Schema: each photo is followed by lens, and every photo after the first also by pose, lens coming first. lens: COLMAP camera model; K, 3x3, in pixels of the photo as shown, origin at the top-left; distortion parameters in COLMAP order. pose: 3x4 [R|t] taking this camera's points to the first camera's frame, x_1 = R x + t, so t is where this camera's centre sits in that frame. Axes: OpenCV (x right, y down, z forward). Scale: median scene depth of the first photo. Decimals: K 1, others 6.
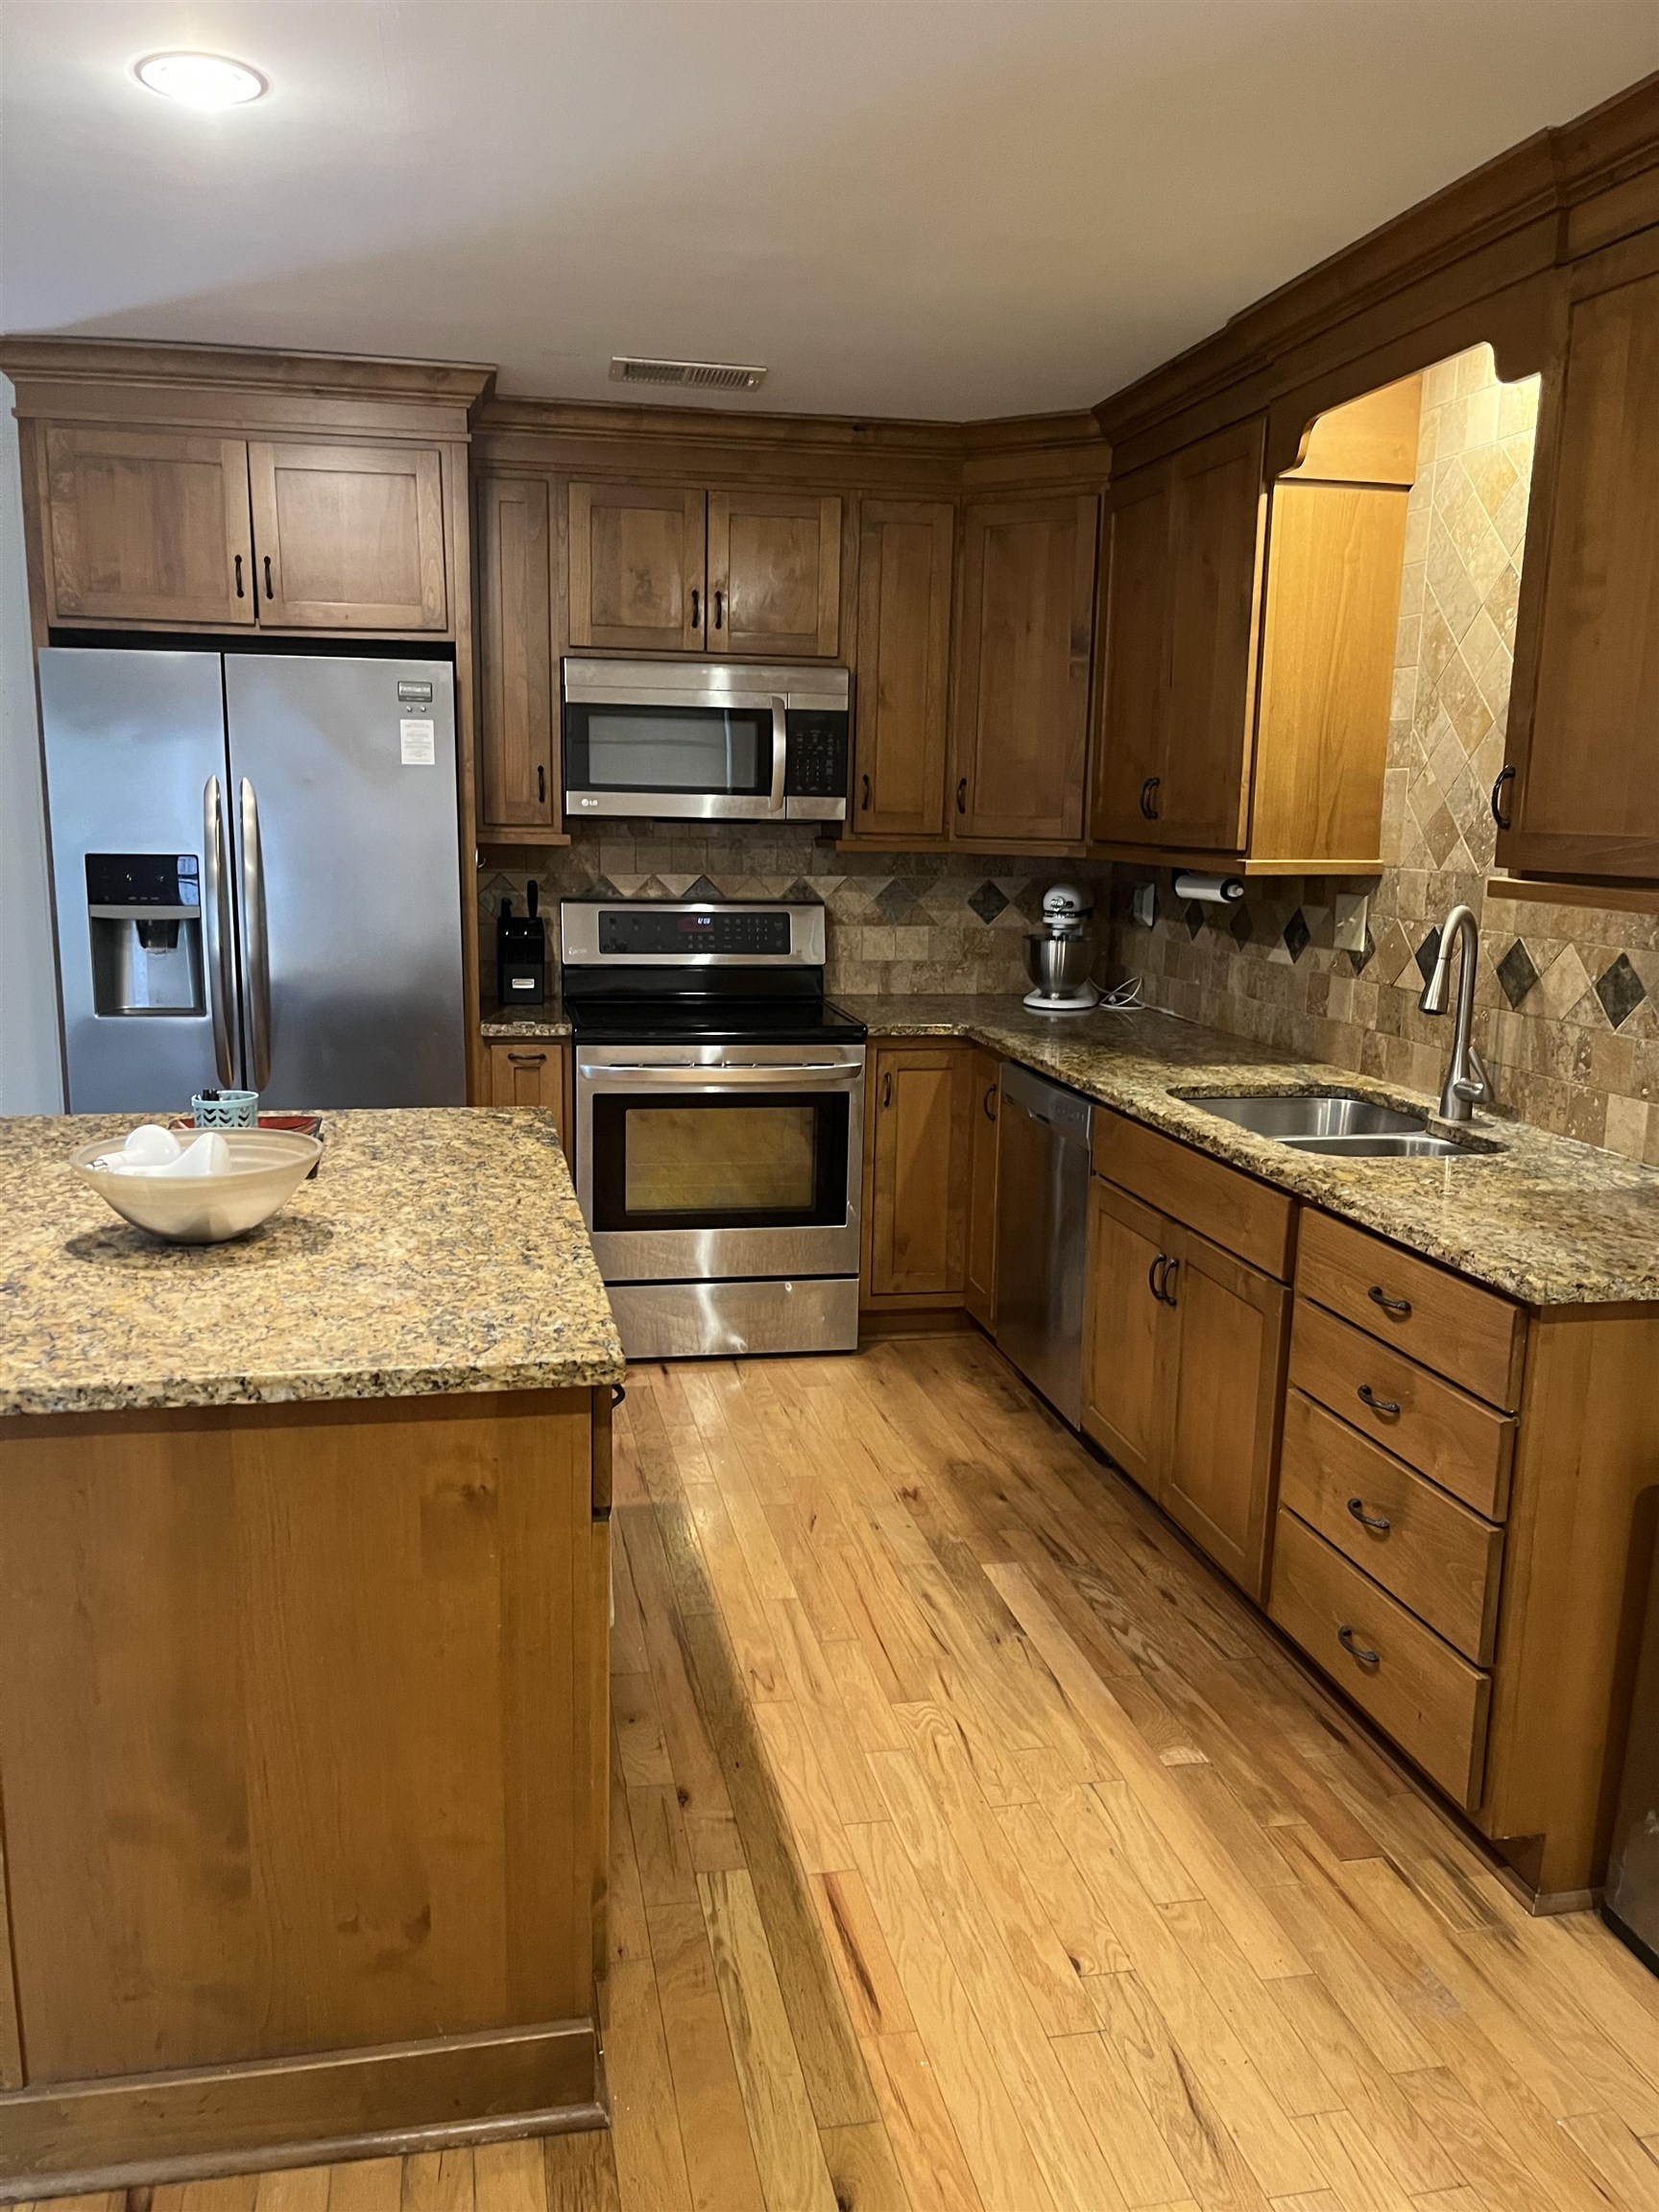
lens RADIAL K [[1700.5, 0, 820.1], [0, 1700.5, 1119.2], [0, 0, 1]] dist [0.052643, -0.095132]
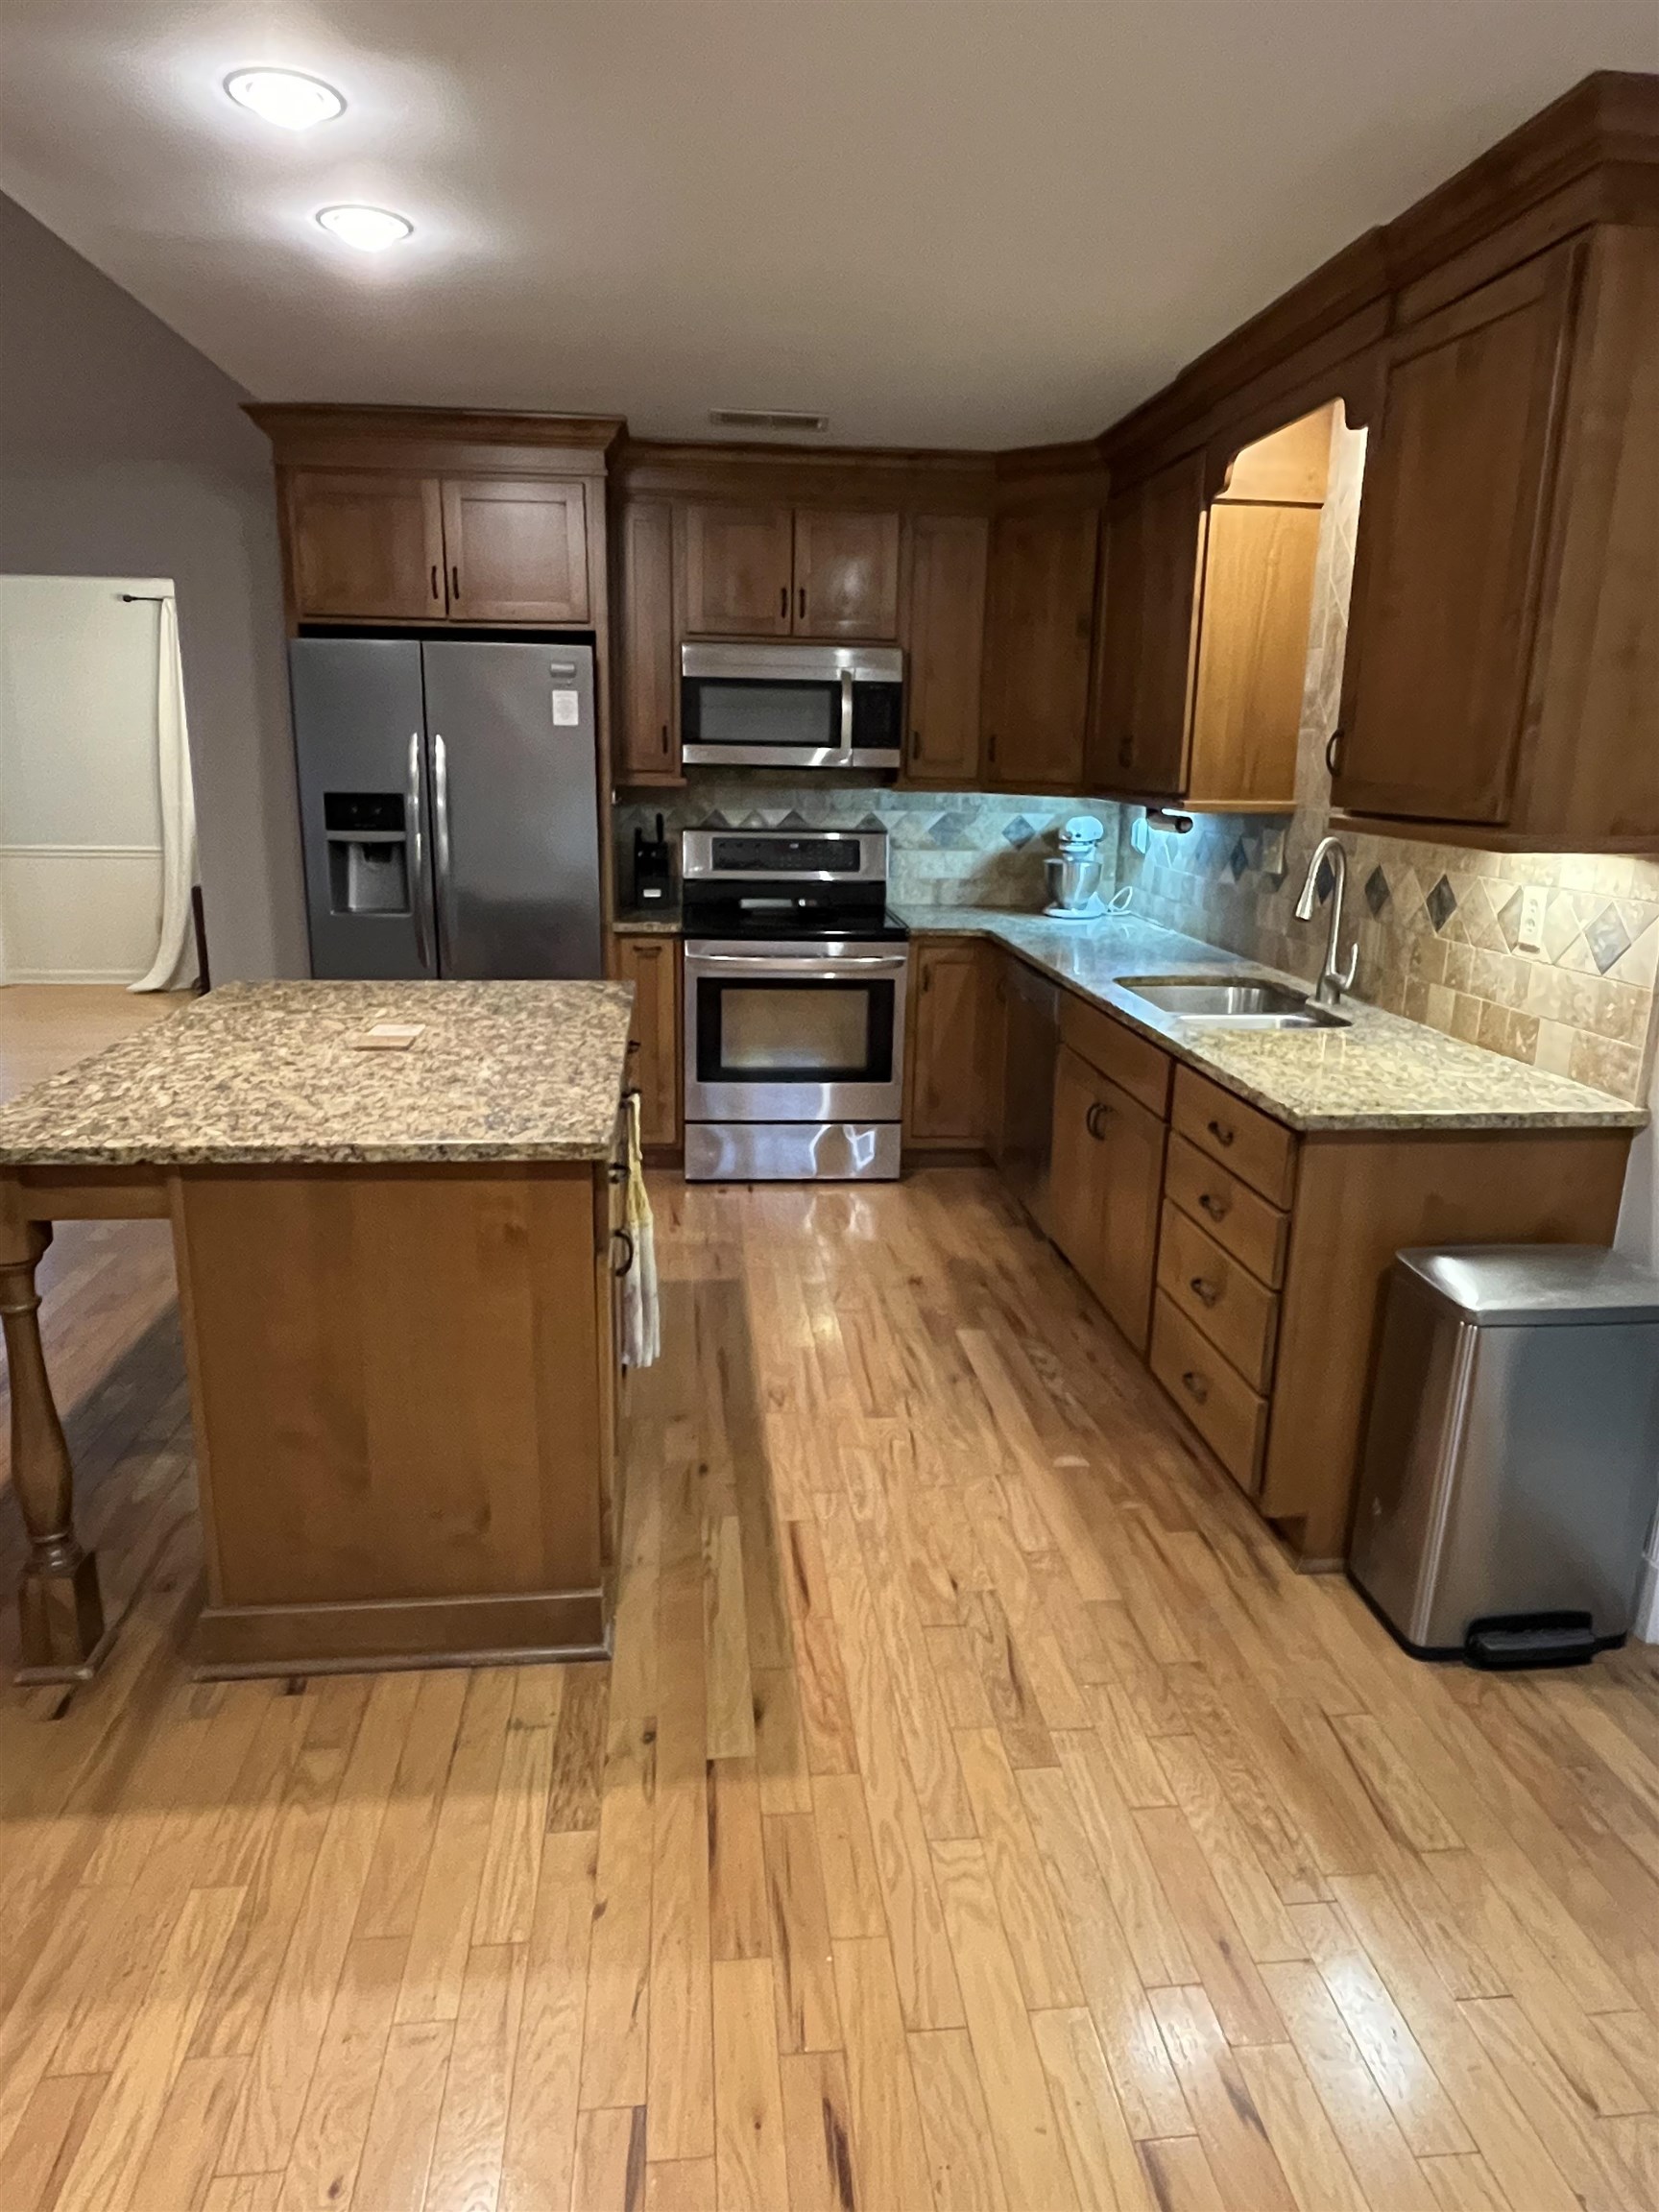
lens RADIAL K [[1376.2, 0, 829.5], [0, 1376.2, 1106.0], [0, 0, 1]] dist [-0.021223, -0.001646]
pose [[0.995882, 0.024034, -0.087412, 0.102423], [-0.018053, 0.997482, 0.068580, 0.015446], [0.088840, -0.066719, 0.993809, -0.086809]]
